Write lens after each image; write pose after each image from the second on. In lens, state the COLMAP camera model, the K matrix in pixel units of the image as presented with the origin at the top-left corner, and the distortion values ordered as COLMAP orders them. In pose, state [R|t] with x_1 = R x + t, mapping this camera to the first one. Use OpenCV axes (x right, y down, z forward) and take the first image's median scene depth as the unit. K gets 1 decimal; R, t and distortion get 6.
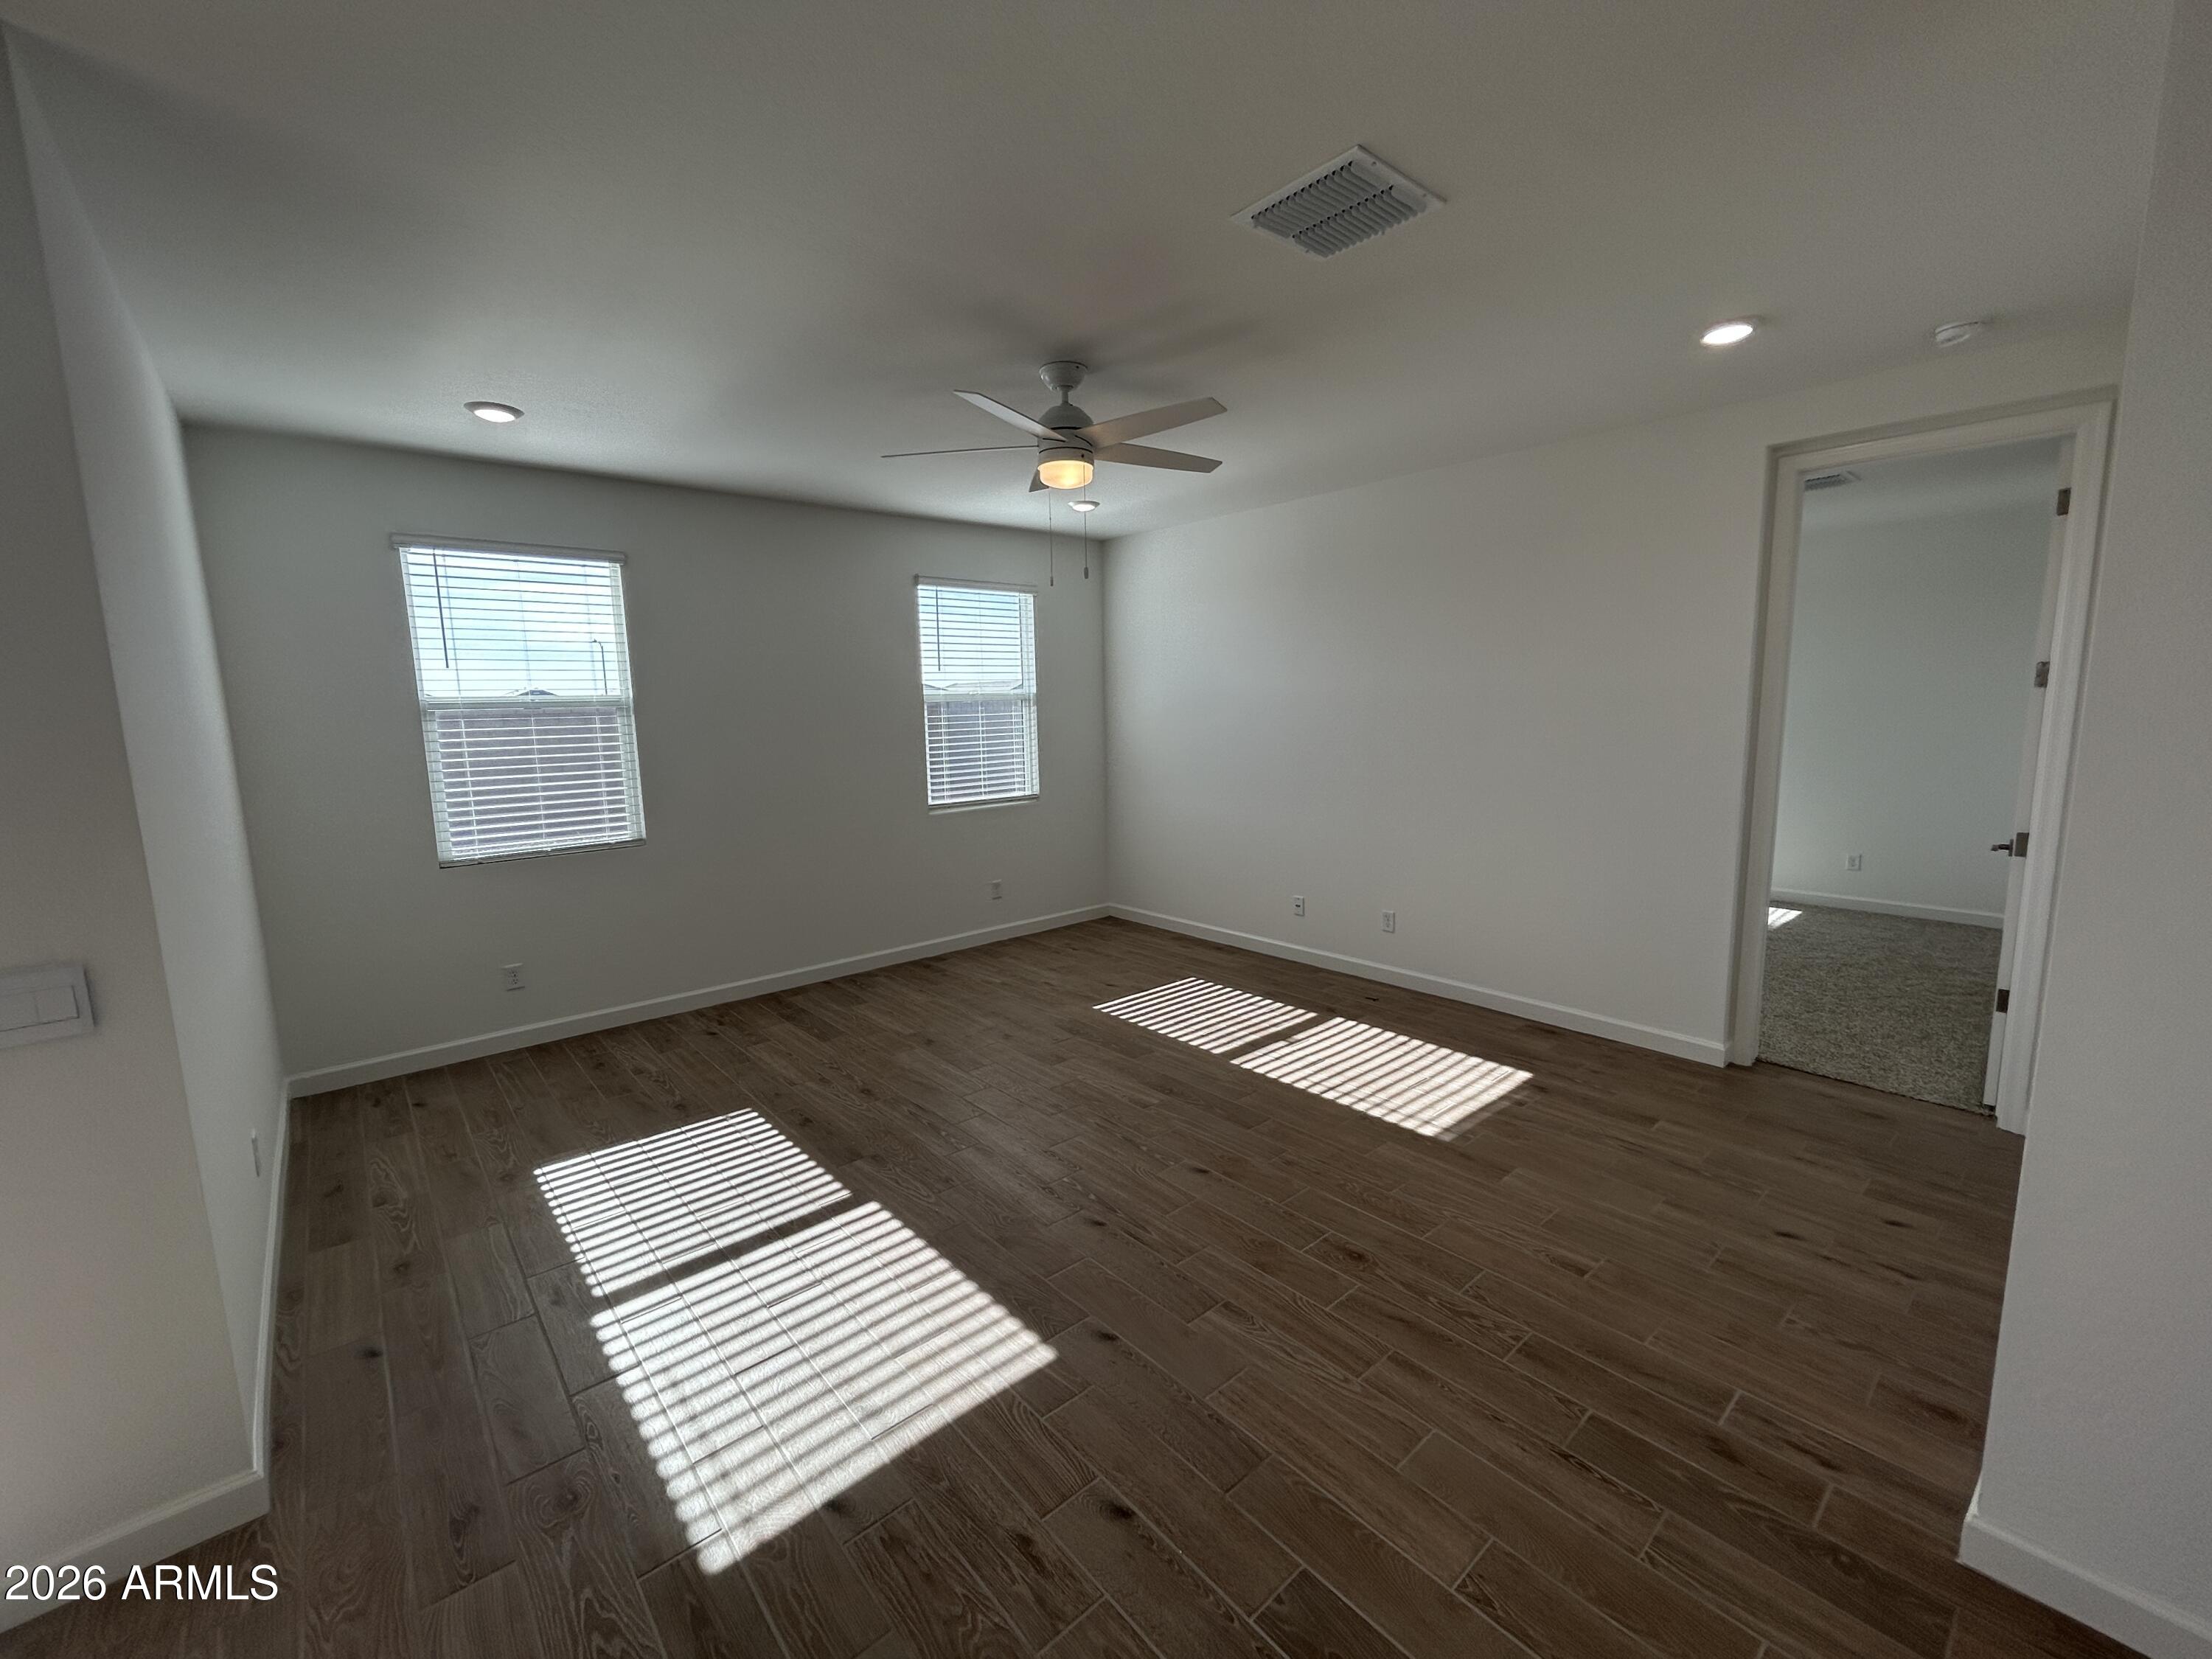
lens RADIAL K [[915.3, 0, 1095.8], [0, 915.3, 821.5], [0, 0, 1]] dist [0.009384, -0.000068]
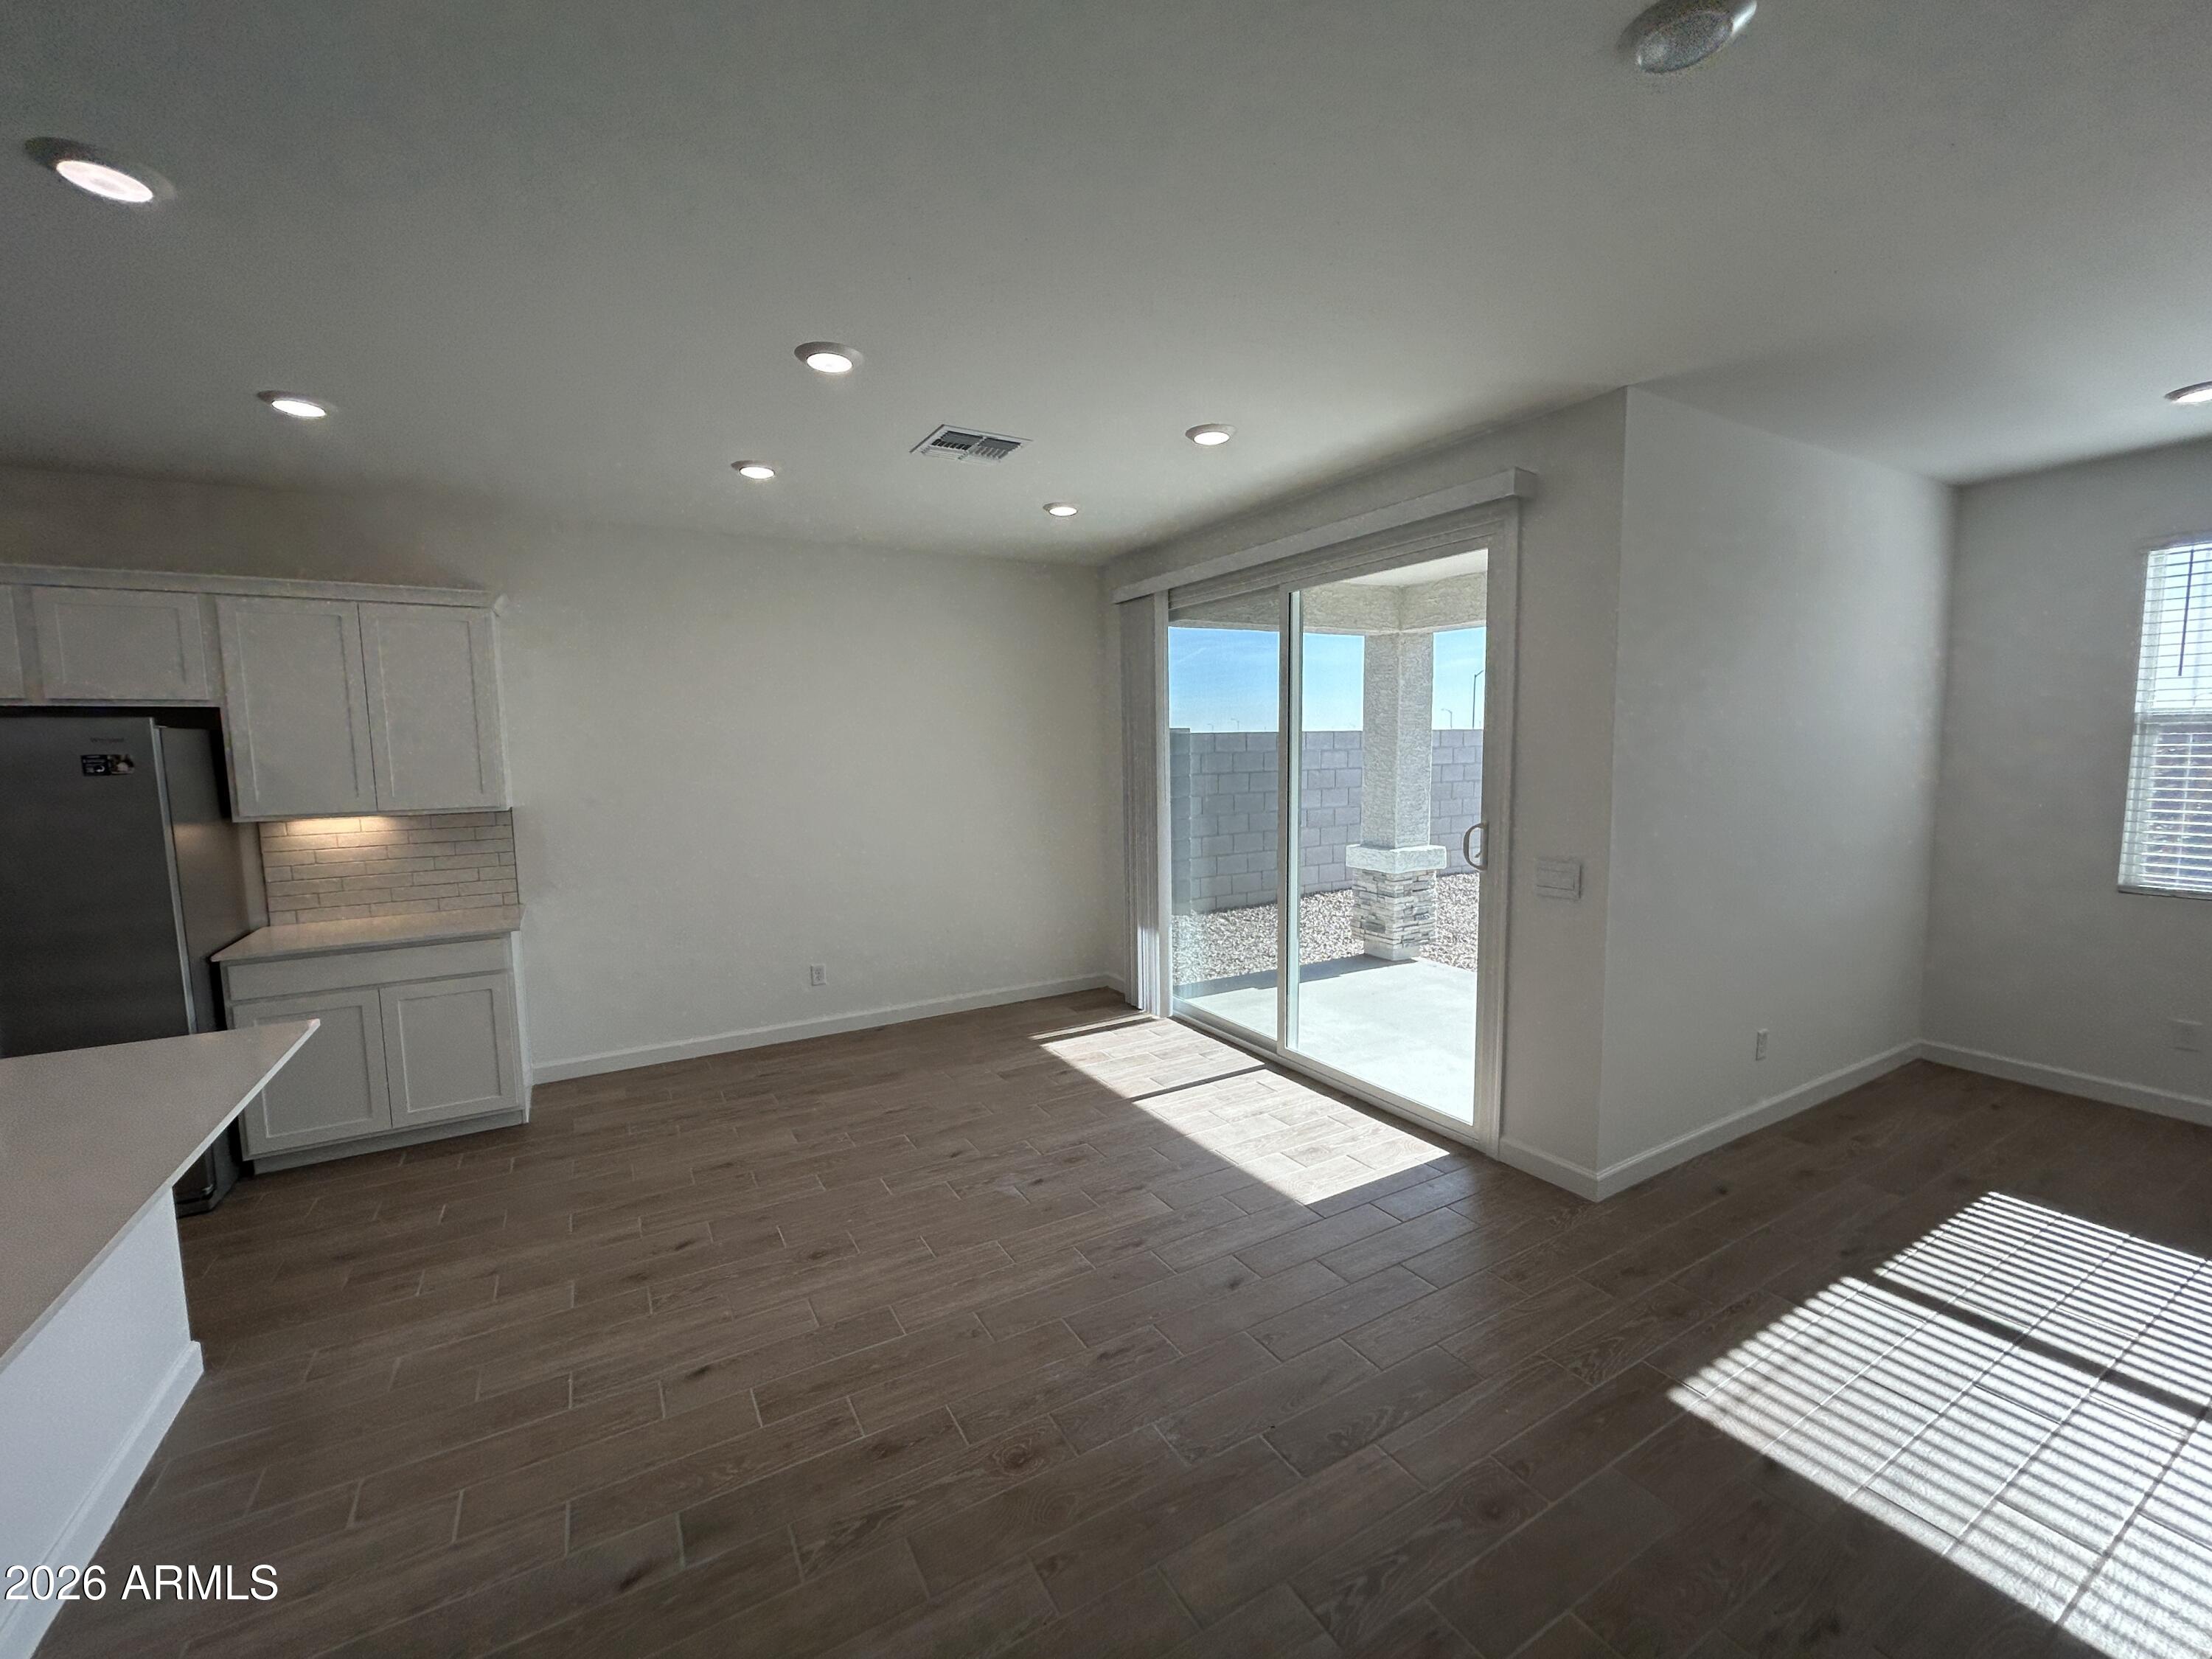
lens RADIAL K [[915.3, 0, 1104.0], [0, 915.3, 834.3], [0, 0, 1]] dist [0.009384, -0.000068]
pose [[-0.173292, 0.129025, -0.976382, 0.464350], [-0.109498, 0.982711, 0.149295, -0.042303], [0.978765, 0.132784, -0.156168, 0.159280]]
